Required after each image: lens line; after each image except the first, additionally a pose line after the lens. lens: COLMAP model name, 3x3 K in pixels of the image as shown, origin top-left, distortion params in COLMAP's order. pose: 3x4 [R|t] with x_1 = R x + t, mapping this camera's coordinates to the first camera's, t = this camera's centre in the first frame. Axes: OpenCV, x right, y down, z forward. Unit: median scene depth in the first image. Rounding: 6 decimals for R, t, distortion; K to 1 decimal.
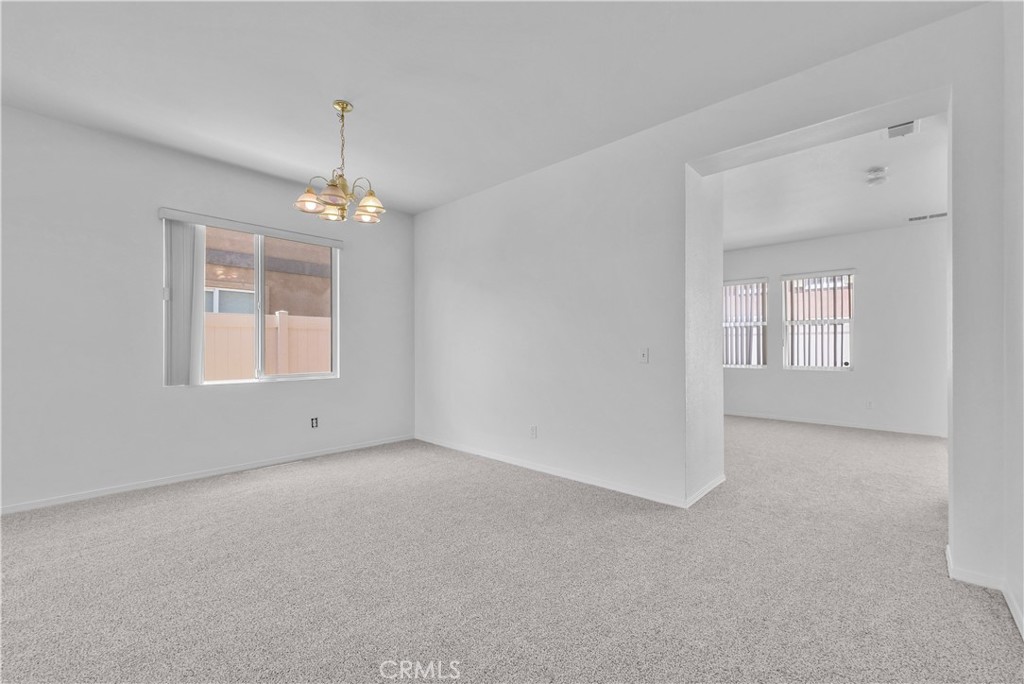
lens RADIAL K [[422.5, 0, 508.0], [0, 422.5, 346.0], [0, 0, 1]] dist [0.004734, -0.000579]
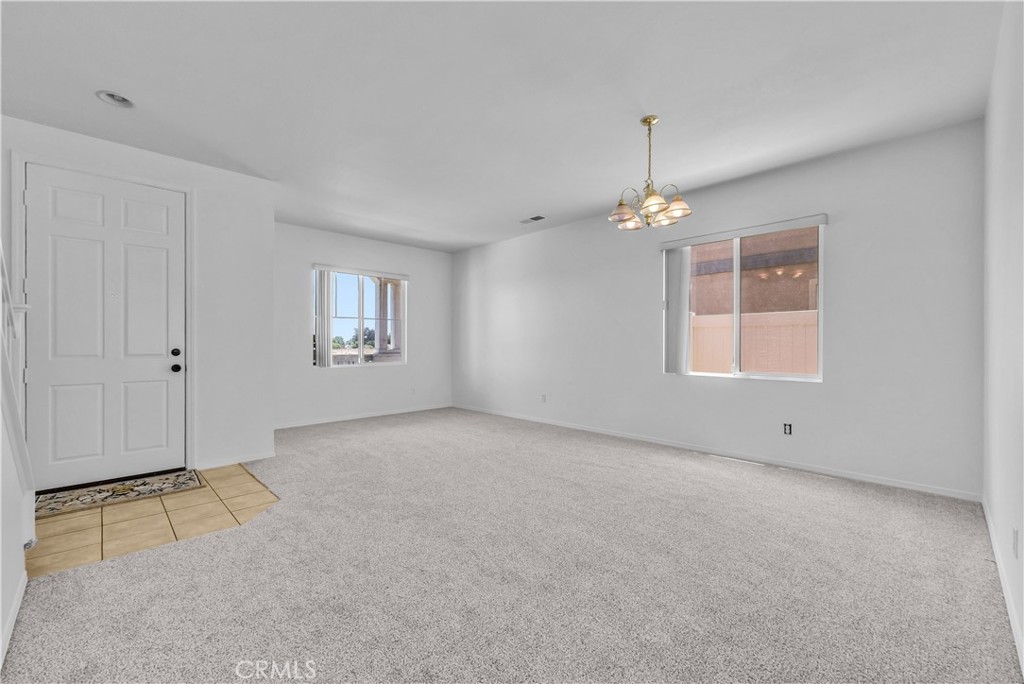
lens RADIAL K [[422.5, 0, 512.2], [0, 422.5, 343.5], [0, 0, 1]] dist [0.004734, -0.000579]
pose [[-0.040756, -0.000495, -0.999169, 0.495724], [-0.000257, 1.000000, -0.000485, 0.000590], [0.999169, 0.000237, -0.040756, 0.488176]]
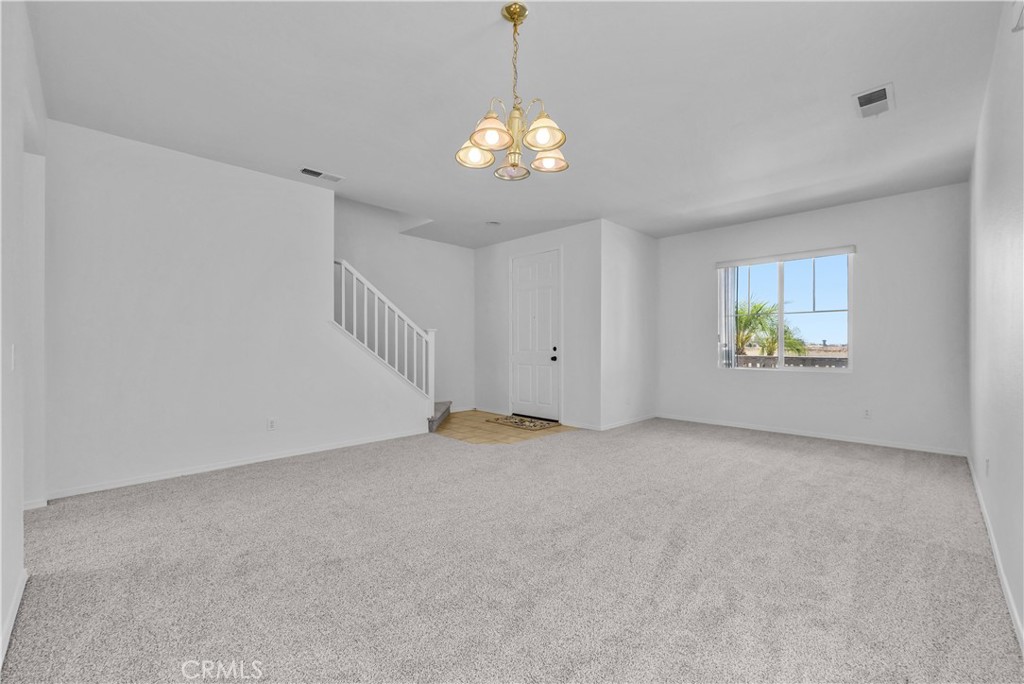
lens RADIAL K [[422.5, 0, 515.0], [0, 422.5, 342.6], [0, 0, 1]] dist [0.004734, -0.000579]
pose [[-0.999533, 0.000361, 0.030547, 0.317311], [0.000303, 0.999998, -0.001914, 0.000526], [-0.030548, -0.001904, -0.999531, 0.654467]]
